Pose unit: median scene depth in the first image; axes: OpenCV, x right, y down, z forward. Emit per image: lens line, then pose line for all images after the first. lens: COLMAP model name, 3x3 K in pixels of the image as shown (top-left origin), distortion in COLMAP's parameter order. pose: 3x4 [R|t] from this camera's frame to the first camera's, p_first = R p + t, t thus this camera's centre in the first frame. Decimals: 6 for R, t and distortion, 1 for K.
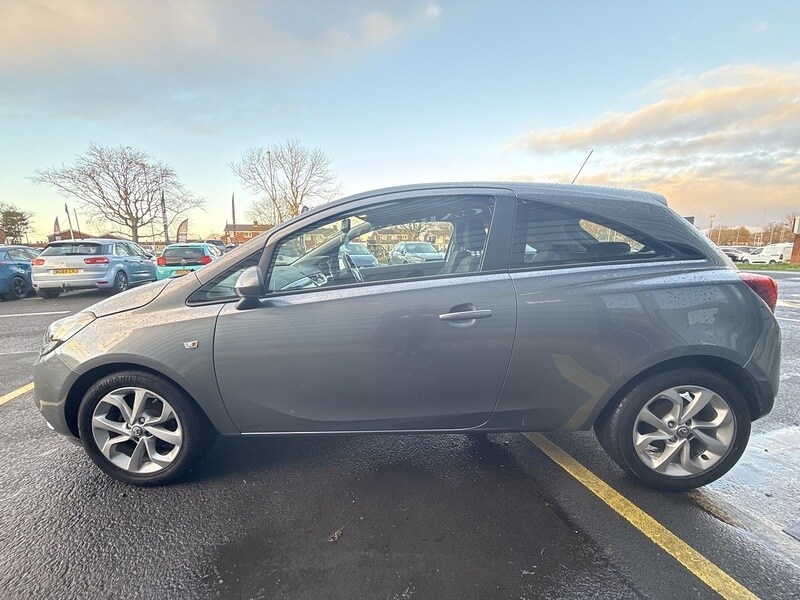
lens RADIAL K [[317.2, 0, 407.6], [0, 317.2, 296.3], [0, 0, 1]] dist [-0.015529, 0.002759]
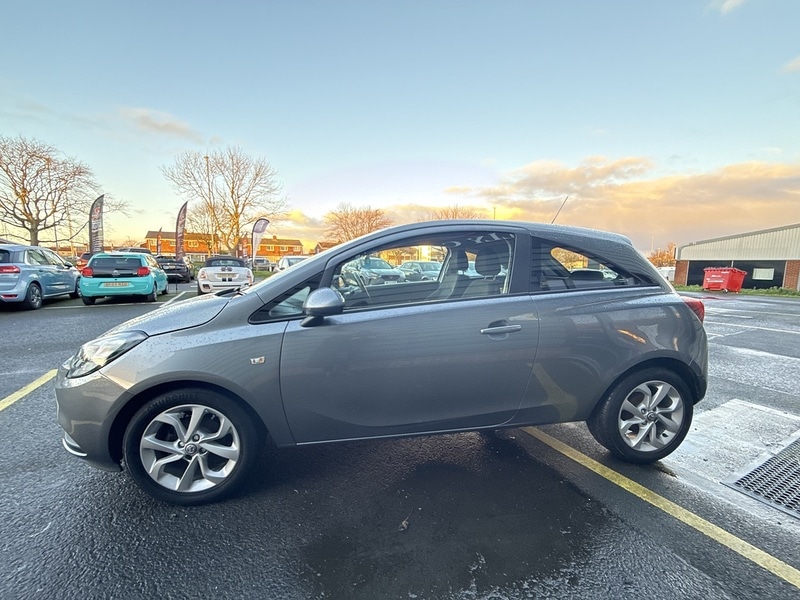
lens RADIAL K [[317.2, 0, 406.6], [0, 317.2, 295.3], [0, 0, 1]] dist [-0.015529, 0.002759]
pose [[0.984417, 0.007094, 0.175709, -0.359272], [0.001344, 0.998853, -0.047858, -0.014380], [-0.175847, 0.047349, 0.983278, -0.138485]]
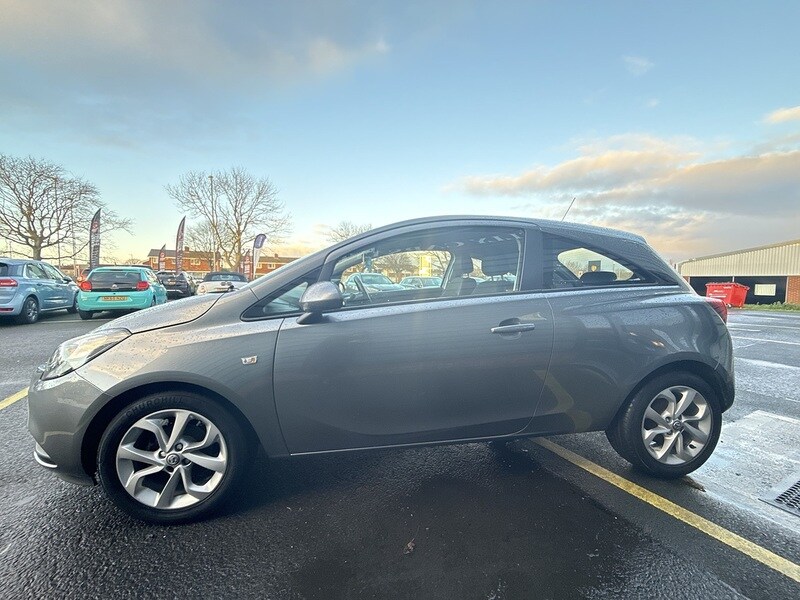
lens RADIAL K [[317.2, 0, 406.4], [0, 317.2, 295.7], [0, 0, 1]] dist [-0.015529, 0.002759]
pose [[0.984805, 0.014893, 0.173022, -0.359103], [0.002957, 0.994733, -0.102453, 0.052596], [-0.173636, 0.101408, 0.979575, -0.056258]]
